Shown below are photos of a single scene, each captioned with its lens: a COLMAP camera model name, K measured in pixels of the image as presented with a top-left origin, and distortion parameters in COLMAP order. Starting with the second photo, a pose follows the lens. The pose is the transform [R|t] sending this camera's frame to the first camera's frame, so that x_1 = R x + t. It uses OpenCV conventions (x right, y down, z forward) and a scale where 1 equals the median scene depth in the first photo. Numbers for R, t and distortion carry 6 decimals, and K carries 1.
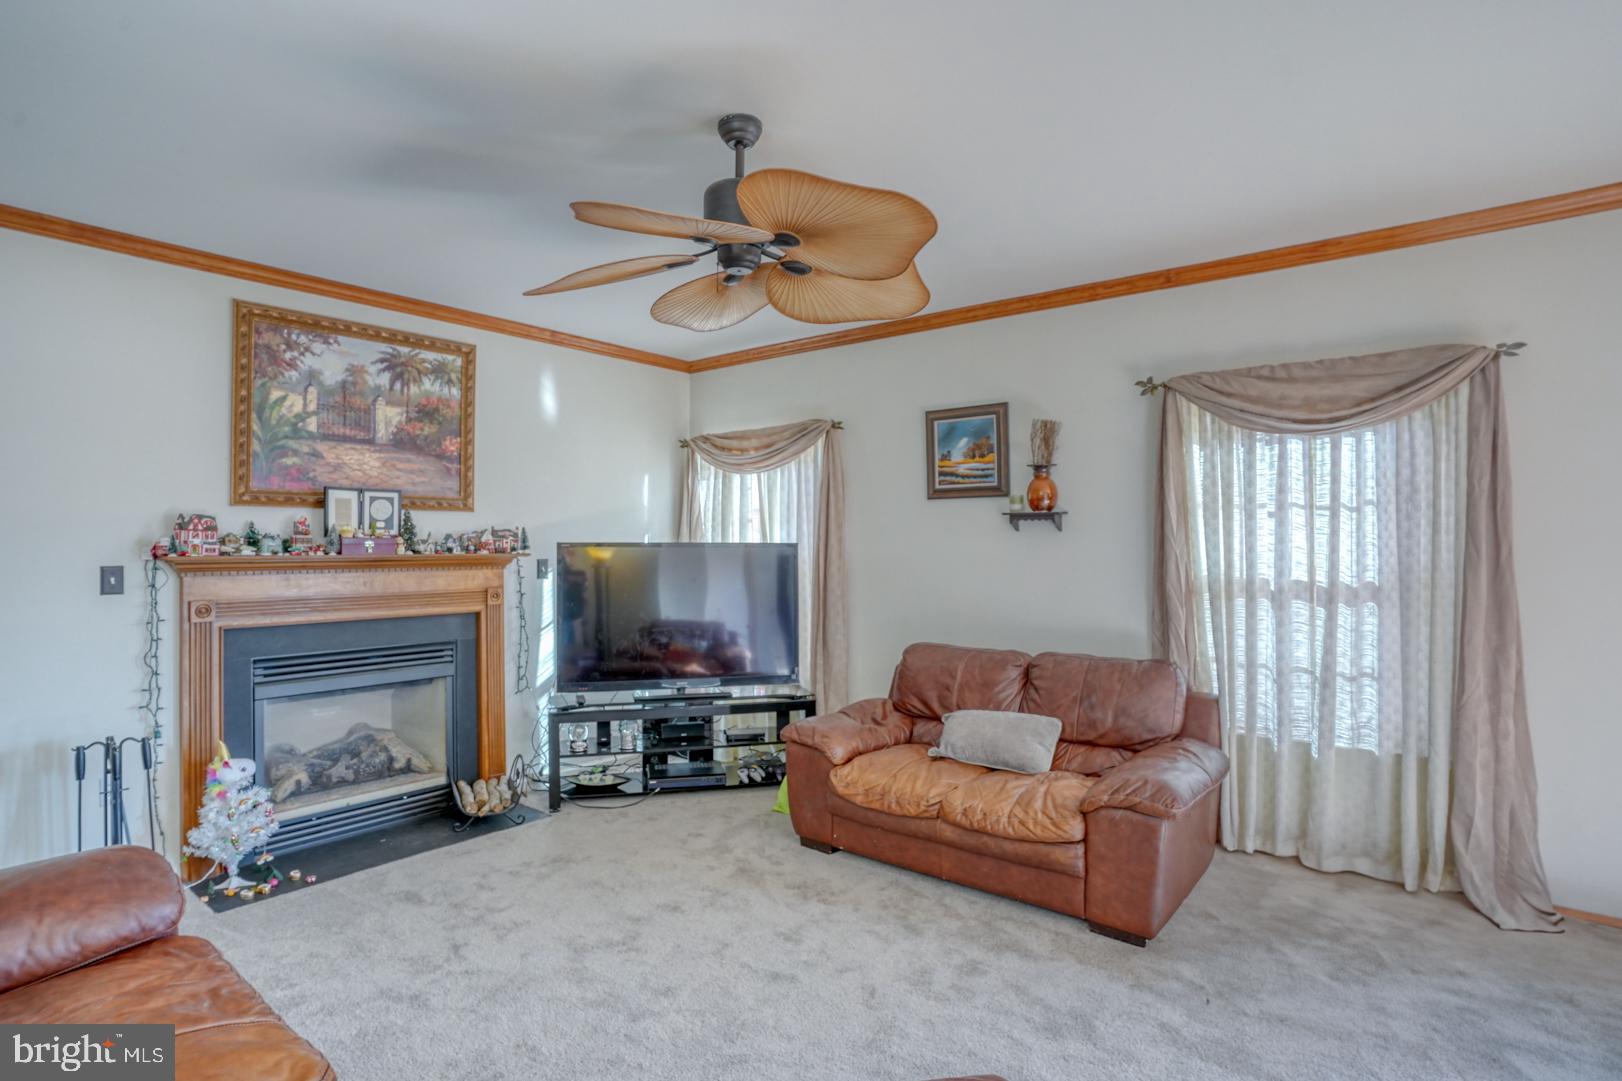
lens RADIAL K [[792.1, 0, 850.0], [0, 792.1, 544.6], [0, 0, 1]] dist [-0.072329, 0.031790]
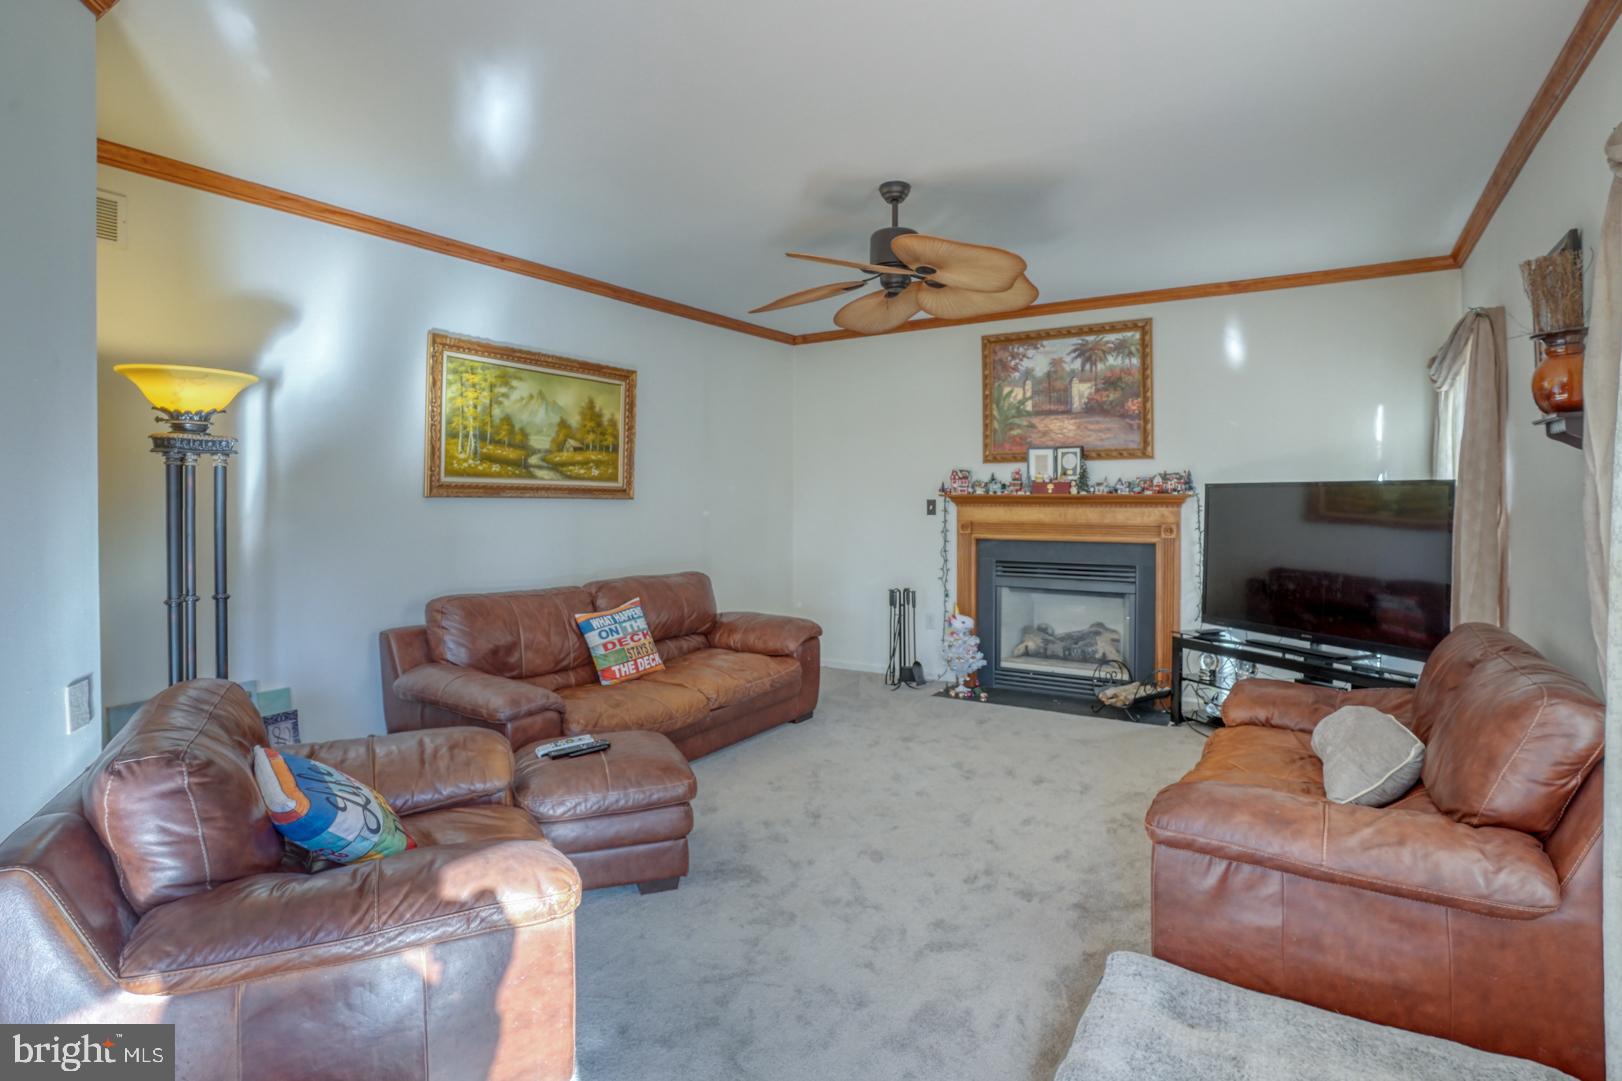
lens RADIAL K [[805.1, 0, 821.7], [0, 805.1, 528.5], [0, 0, 1]] dist [-0.077786, 0.035457]
pose [[0.118585, 0.042418, -0.992037, 0.740295], [0.005878, 0.999040, 0.043420, 0.009480], [0.992927, -0.010980, 0.118221, 0.395532]]
